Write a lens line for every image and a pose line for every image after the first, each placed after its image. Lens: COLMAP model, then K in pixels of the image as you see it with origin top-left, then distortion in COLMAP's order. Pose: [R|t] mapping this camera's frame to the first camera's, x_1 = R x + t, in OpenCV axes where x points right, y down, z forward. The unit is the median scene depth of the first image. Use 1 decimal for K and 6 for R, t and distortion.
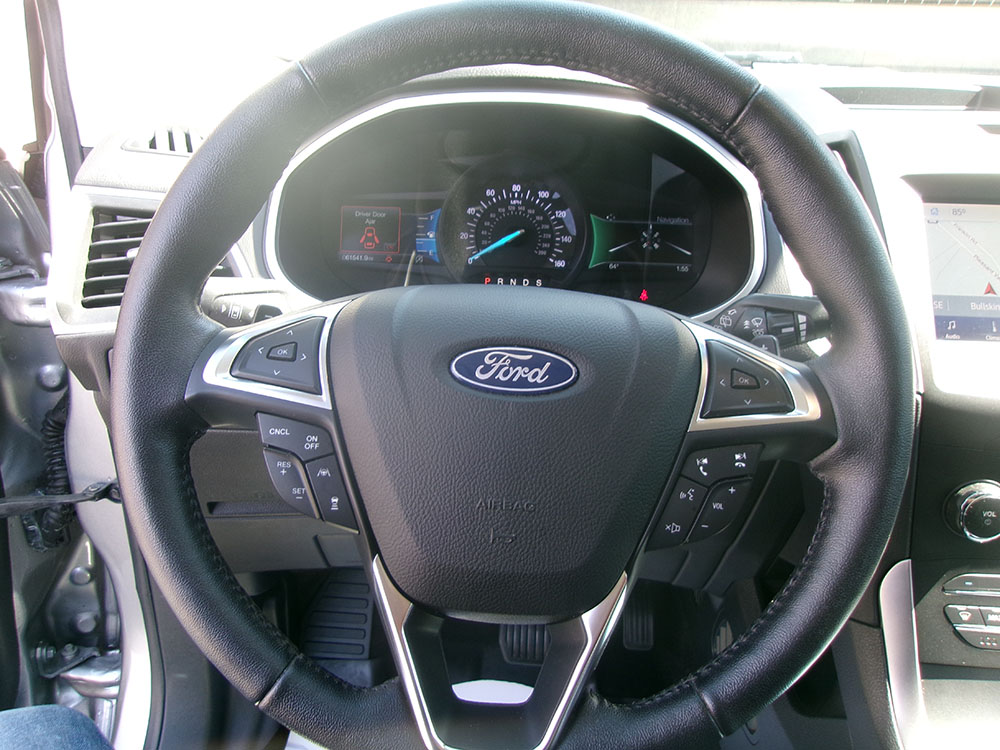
lens RADIAL K [[775.2, 0, 496.9], [0, 775.2, 378.4], [0, 0, 1]] dist [-0.014591, 0.038763]
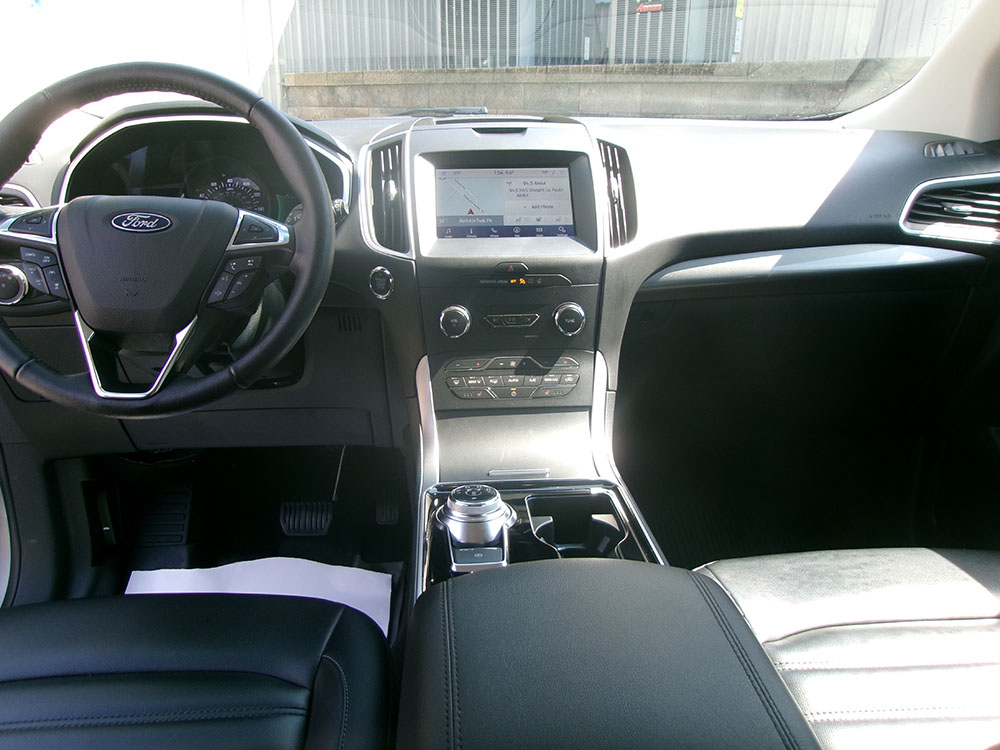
lens RADIAL K [[775.2, 0, 494.9], [0, 775.2, 368.7], [0, 0, 1]] dist [-0.014591, 0.038763]
pose [[0.994182, -0.065861, 0.085231, 0.539403], [0.074839, 0.991457, -0.106831, 0.475599], [-0.077467, 0.112588, 0.990617, -0.815452]]
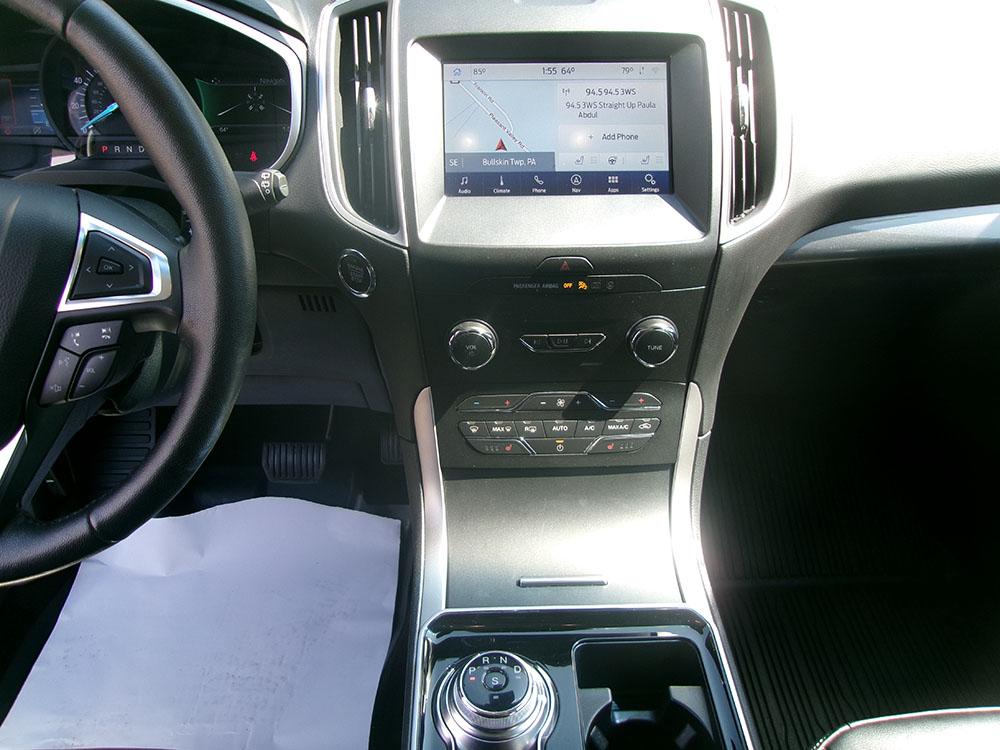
lens RADIAL K [[775.2, 0, 499.3], [0, 775.2, 366.3], [0, 0, 1]] dist [-0.014591, 0.038763]
pose [[0.997632, -0.061233, 0.031304, 0.609548], [0.052806, 0.973678, 0.221726, -0.055765], [-0.044057, -0.219548, 0.974606, -0.159048]]
